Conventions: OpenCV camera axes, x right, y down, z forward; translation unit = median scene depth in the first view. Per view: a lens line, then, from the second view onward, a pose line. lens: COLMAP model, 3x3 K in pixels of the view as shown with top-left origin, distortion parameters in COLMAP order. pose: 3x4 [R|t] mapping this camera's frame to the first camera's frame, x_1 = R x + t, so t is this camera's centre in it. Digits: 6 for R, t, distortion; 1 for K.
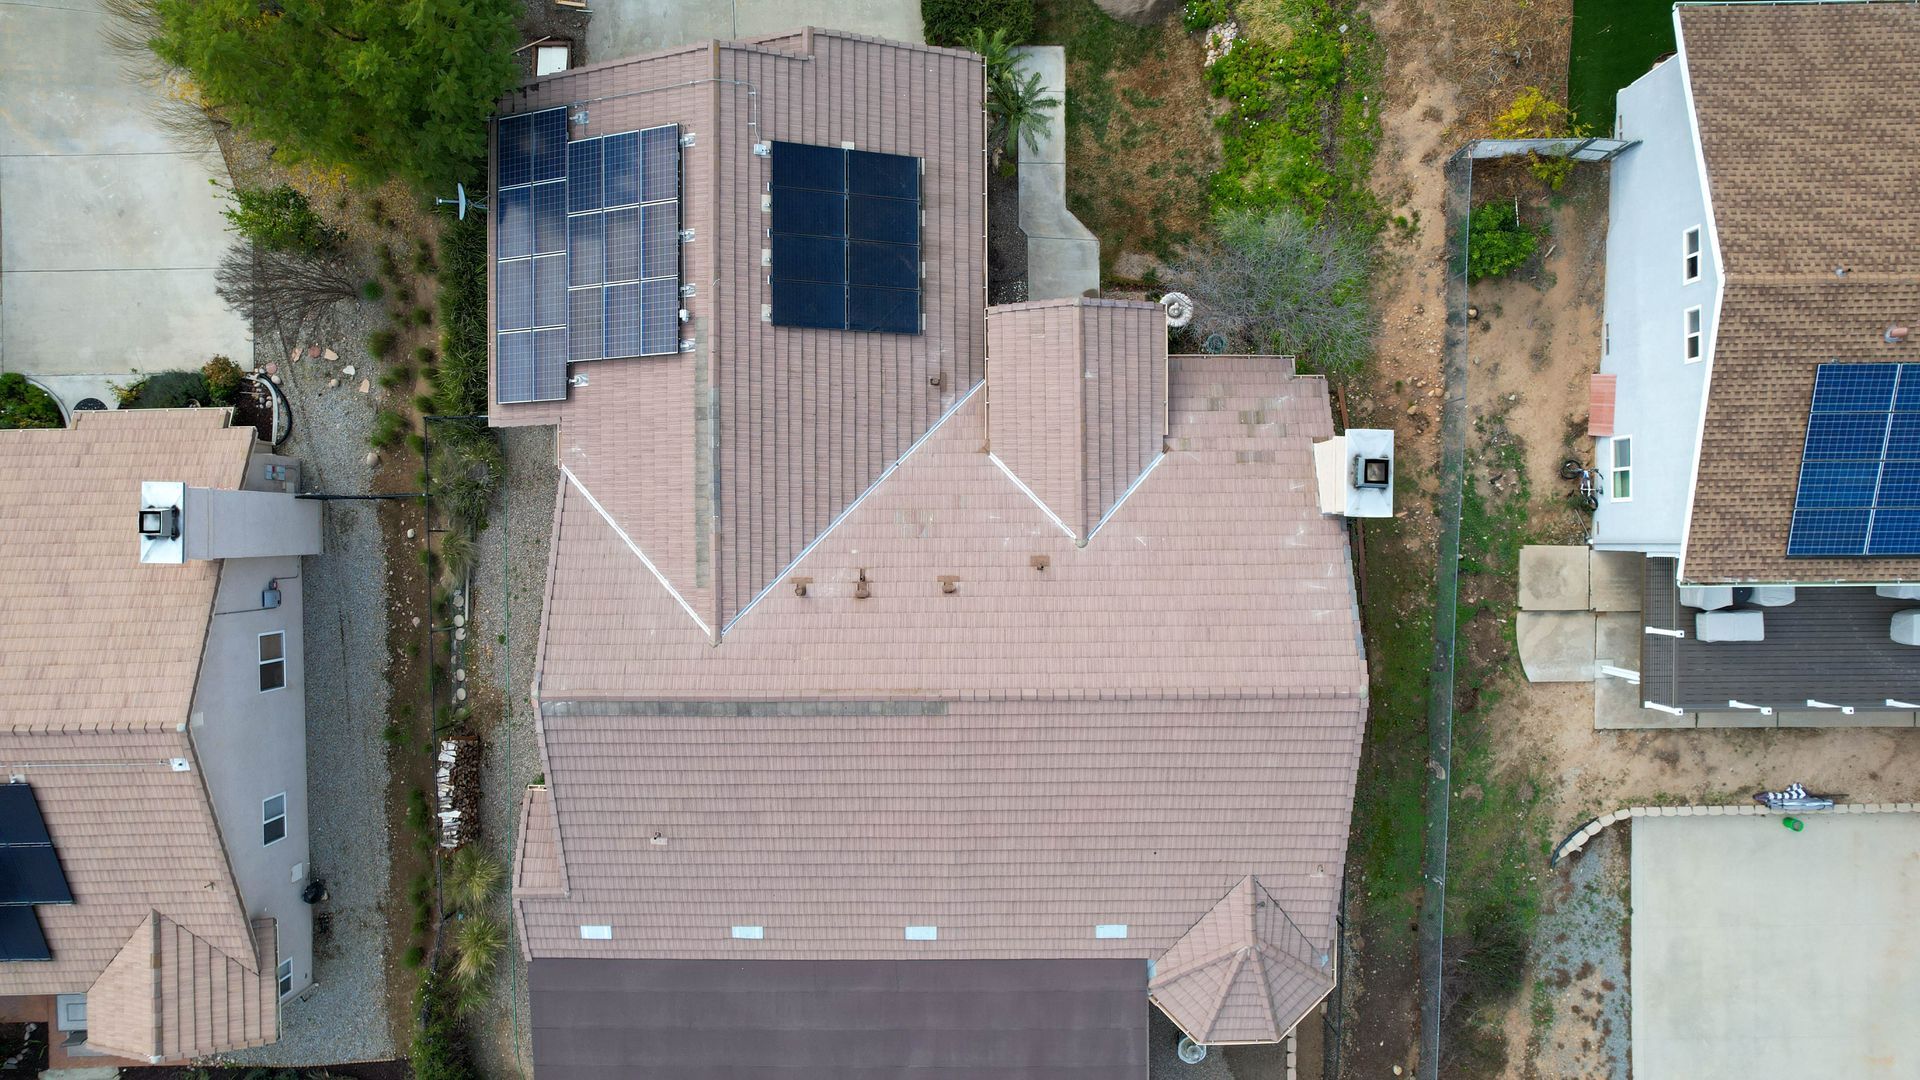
lens RADIAL K [[1227.2, 0, 967.6], [0, 1227.2, 543.4], [0, 0, 1]] dist [-0.081523, 0.078259]
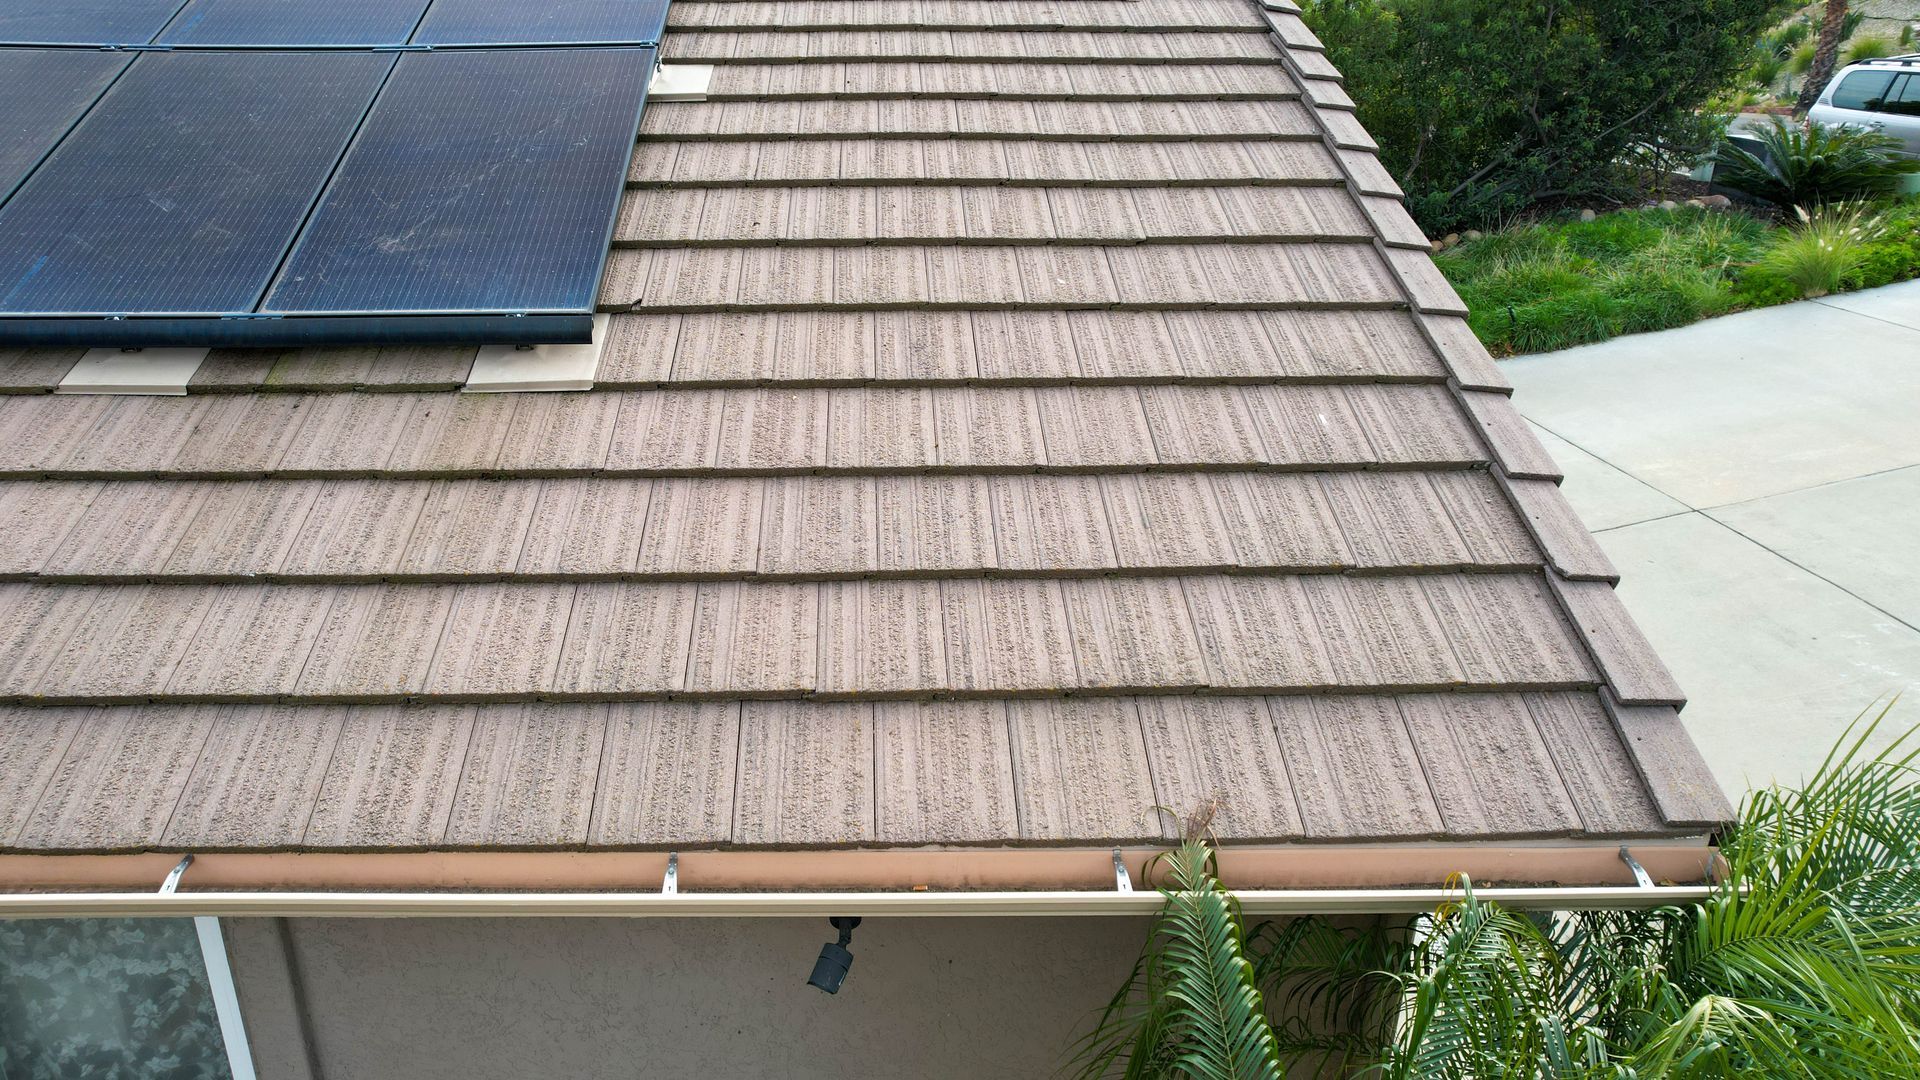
lens RADIAL K [[1244.7, 0, 961.6], [0, 1244.7, 539.4], [0, 0, 1]] dist [-0.083912, 0.082067]
pose [[0.004107, 0.468457, -0.883477, 0.082875], [-0.999988, -0.000487, -0.004907, -0.345238], [-0.002729, 0.883486, 0.468449, 0.935045]]
